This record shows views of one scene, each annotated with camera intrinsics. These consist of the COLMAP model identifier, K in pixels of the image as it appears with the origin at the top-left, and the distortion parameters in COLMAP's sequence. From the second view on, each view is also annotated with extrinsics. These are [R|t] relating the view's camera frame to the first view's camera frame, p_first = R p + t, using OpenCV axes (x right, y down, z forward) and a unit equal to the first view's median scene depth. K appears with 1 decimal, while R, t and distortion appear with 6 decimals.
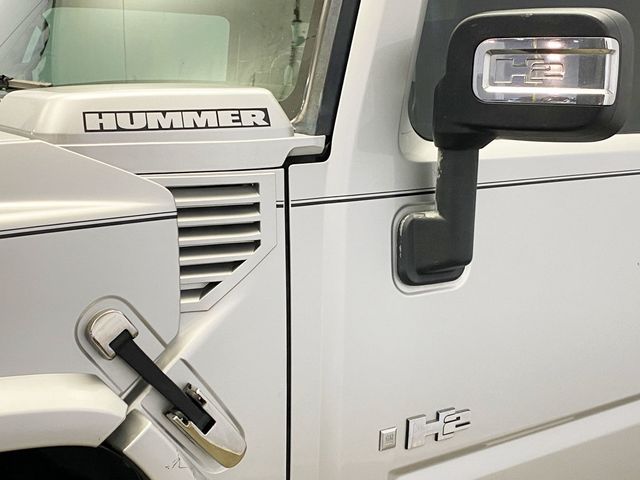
lens RADIAL K [[878.2, 0, 320.0], [0, 878.2, 240.0], [0, 0, 1]] dist [0.230448, -0.781683]
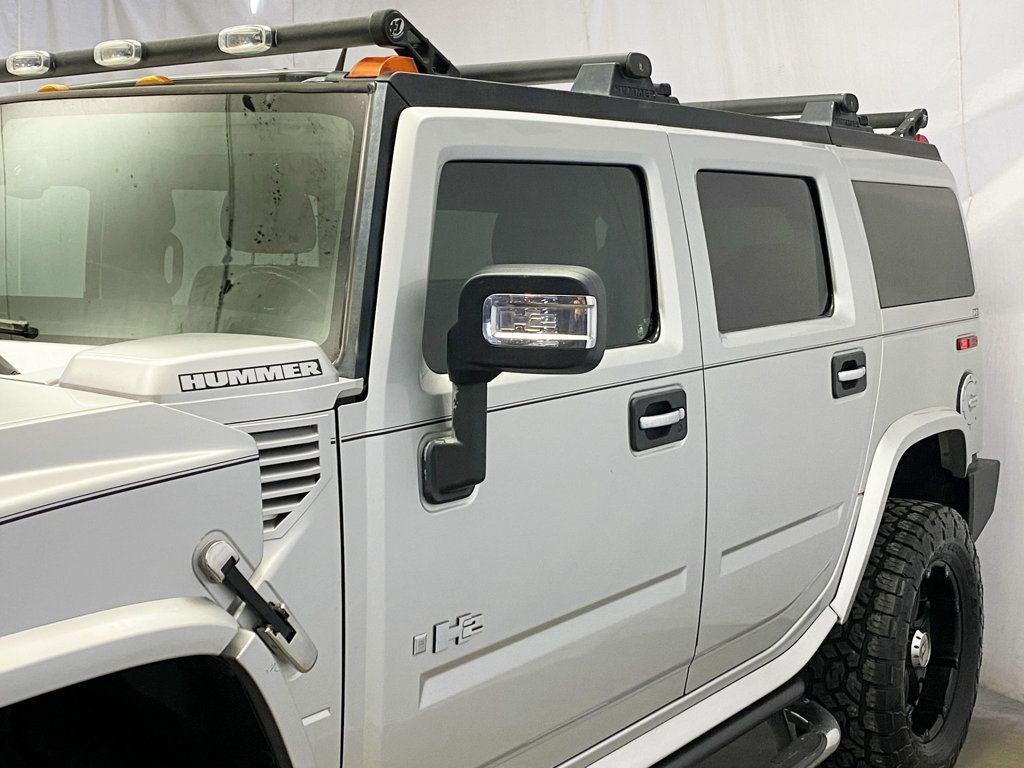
lens RADIAL K [[1405.1, 0, 512.0], [0, 1405.1, 384.0], [0, 0, 1]] dist [0.230448, -0.781683]
pose [[0.950735, -0.047084, 0.306409, -0.387687], [0.060746, 0.997532, -0.035202, -0.035933], [-0.303995, 0.052081, 0.951249, -0.839046]]
